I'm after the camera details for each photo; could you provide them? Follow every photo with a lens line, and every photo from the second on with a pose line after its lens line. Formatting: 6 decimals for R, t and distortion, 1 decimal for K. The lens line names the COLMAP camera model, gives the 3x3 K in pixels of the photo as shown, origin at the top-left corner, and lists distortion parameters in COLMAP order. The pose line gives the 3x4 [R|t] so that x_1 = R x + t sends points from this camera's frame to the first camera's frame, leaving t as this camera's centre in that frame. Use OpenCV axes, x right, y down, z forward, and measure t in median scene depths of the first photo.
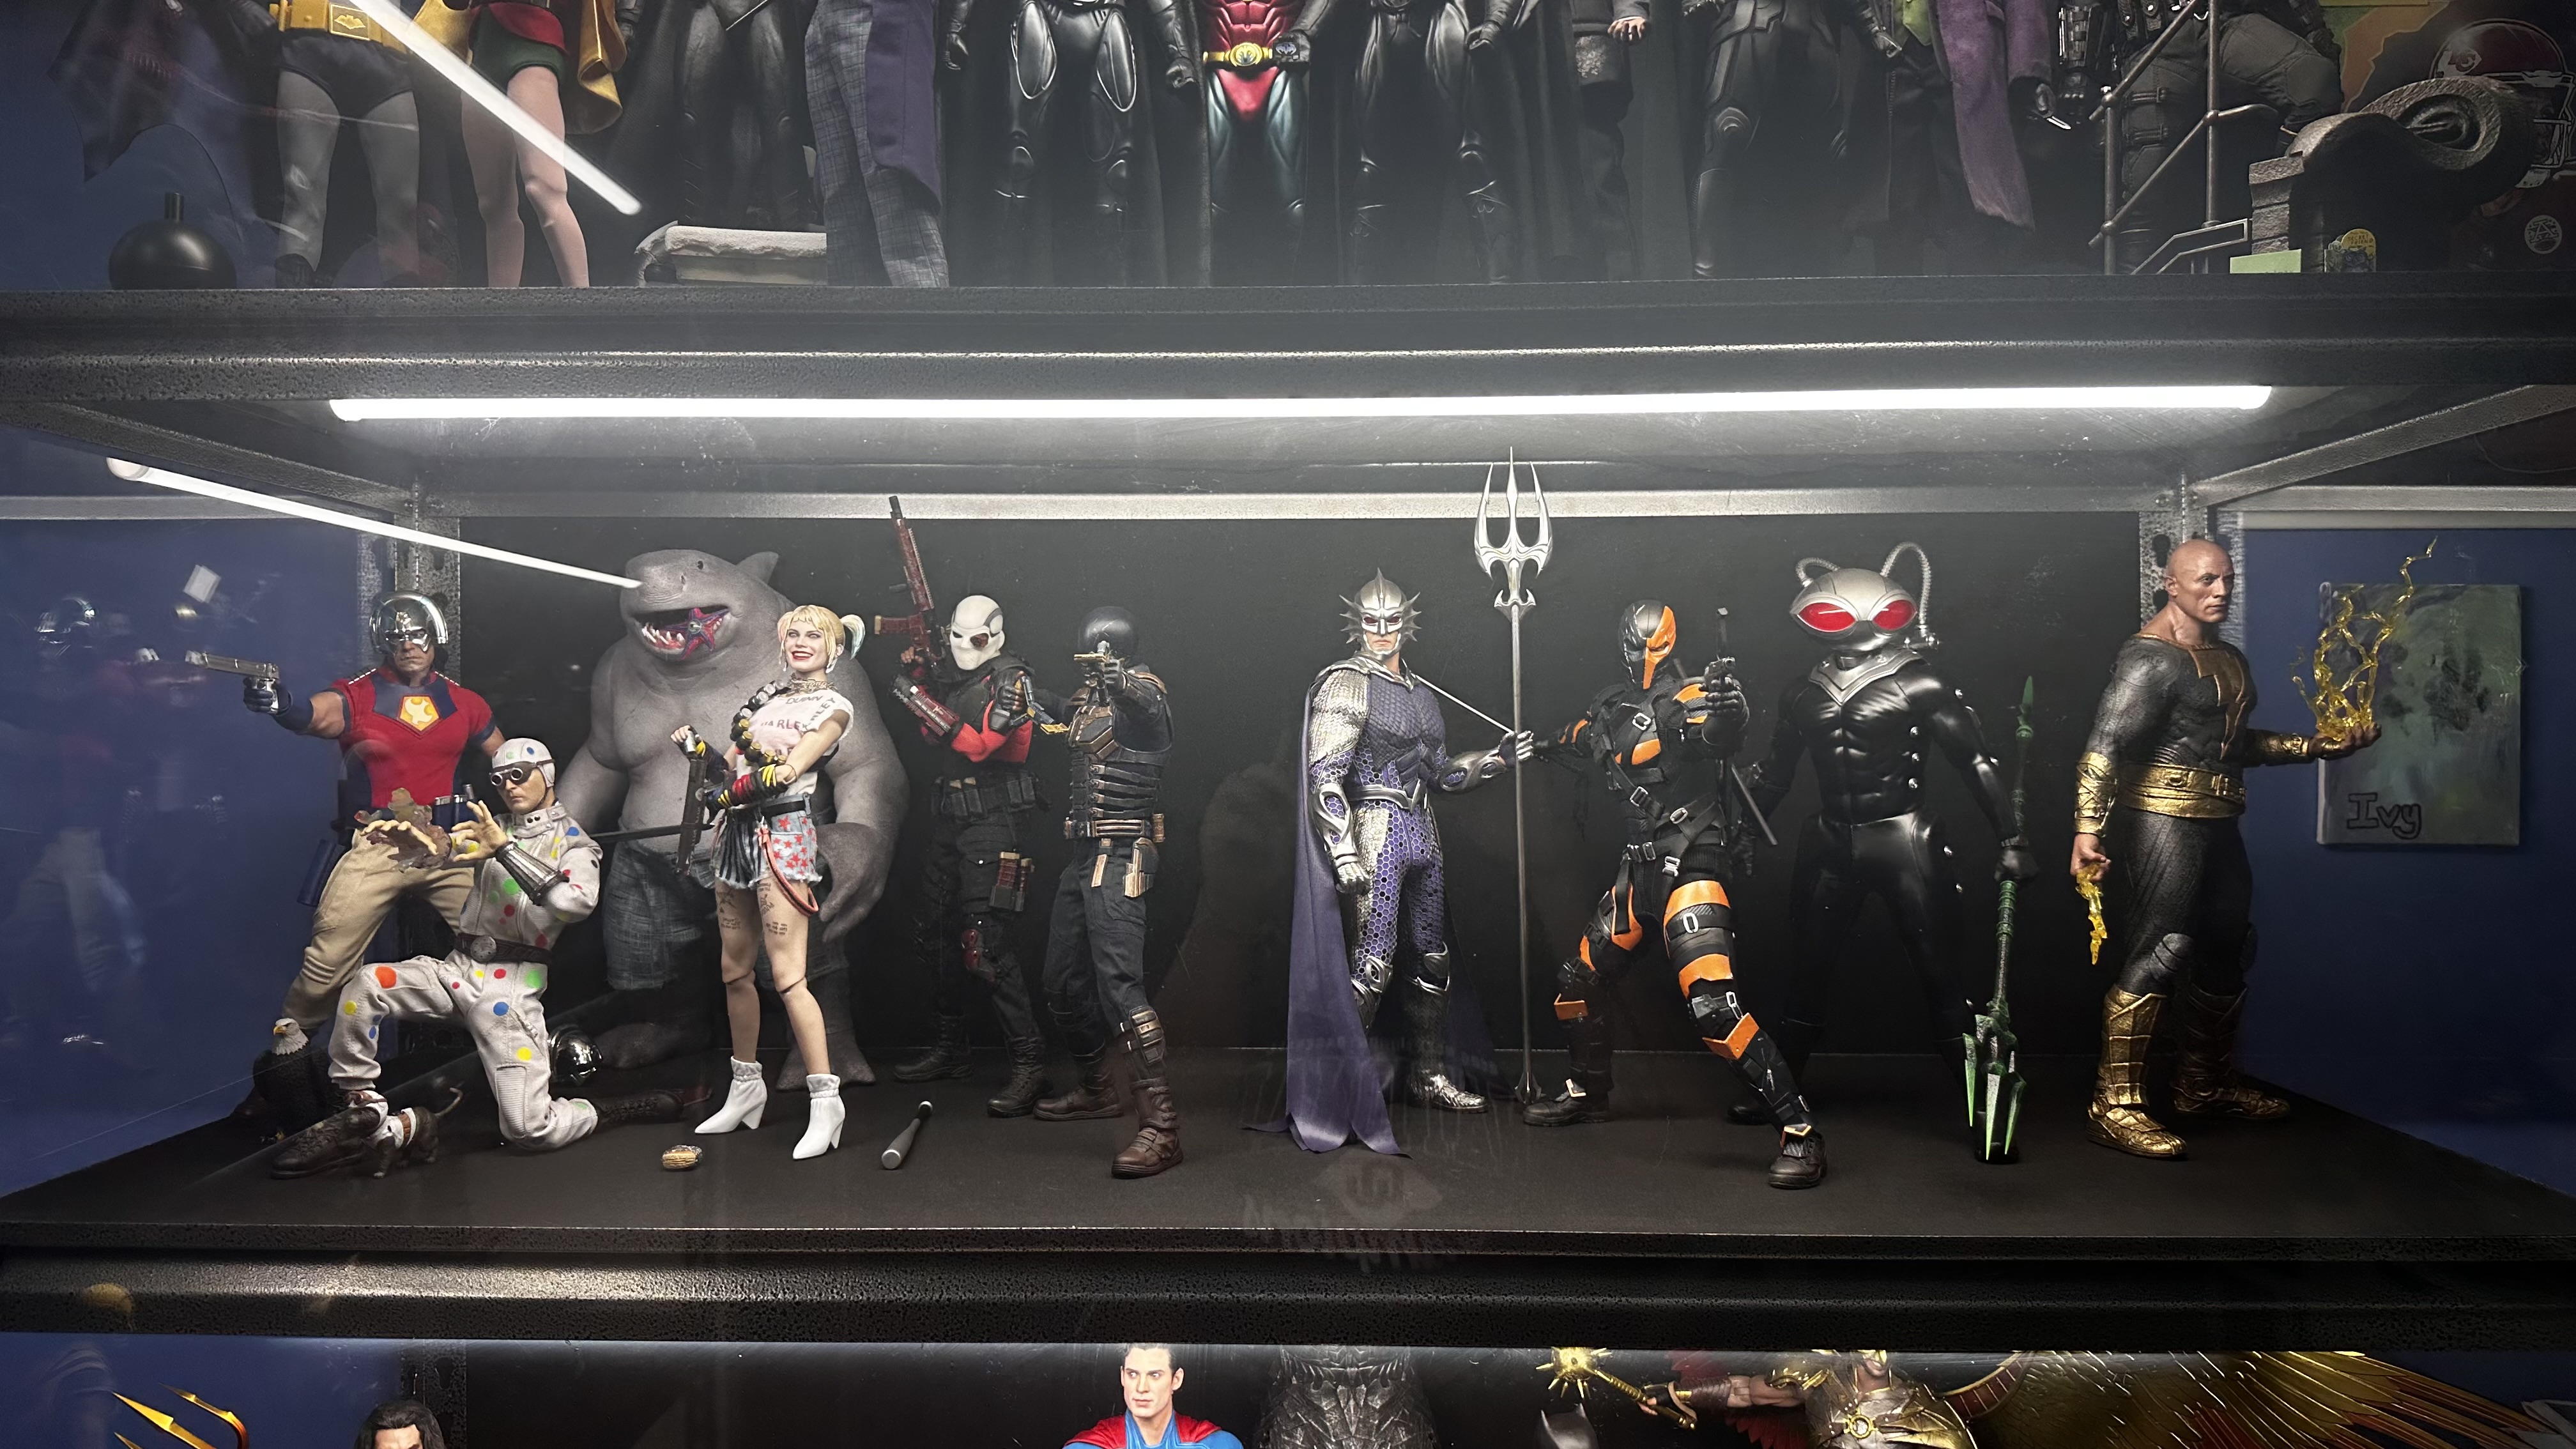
lens RADIAL K [[1753.5, 0, 1288.0], [0, 1753.5, 724.5], [0, 0, 1]] dist [-0.003314, 0.000079]
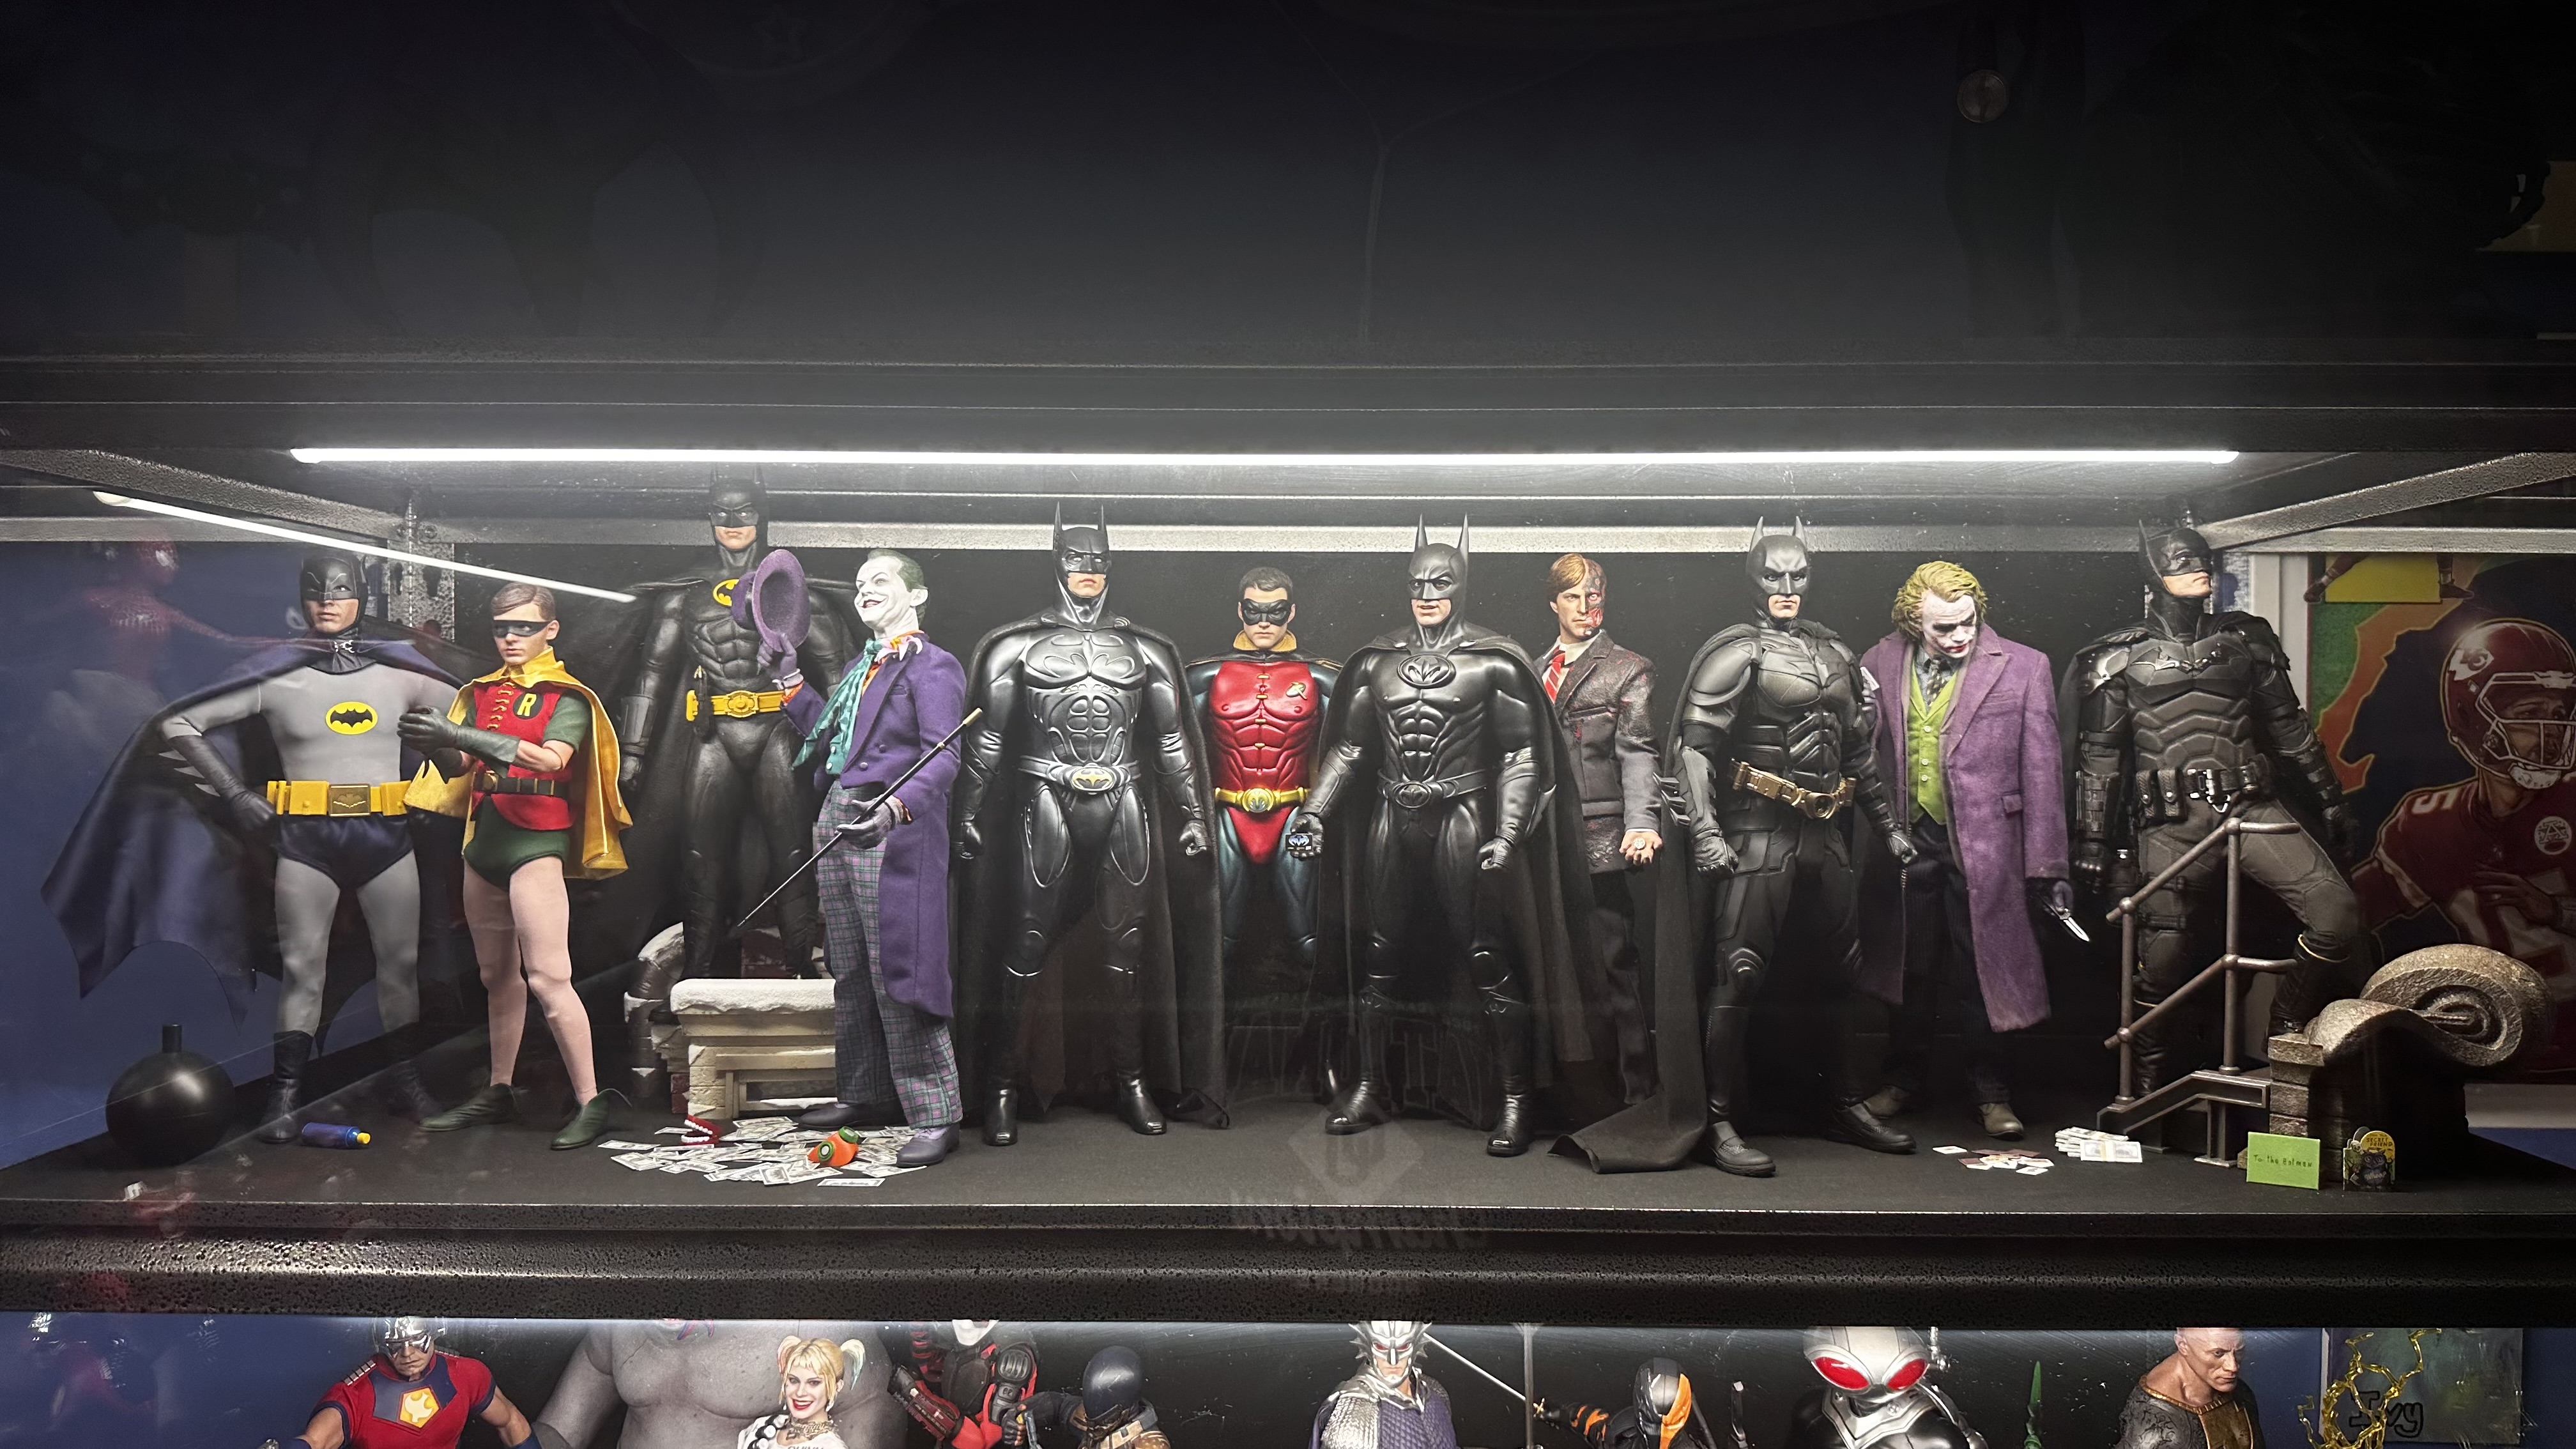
lens RADIAL K [[1726.3, 0, 1289.7], [0, 1726.3, 511.5], [0, 0, 1]] dist [0.059425, -0.075194]
pose [[0.999950, 0.006565, 0.007555, -0.015129], [-0.006653, 0.999909, 0.011746, -0.575874], [-0.007477, -0.011796, 0.999902, 0.015573]]
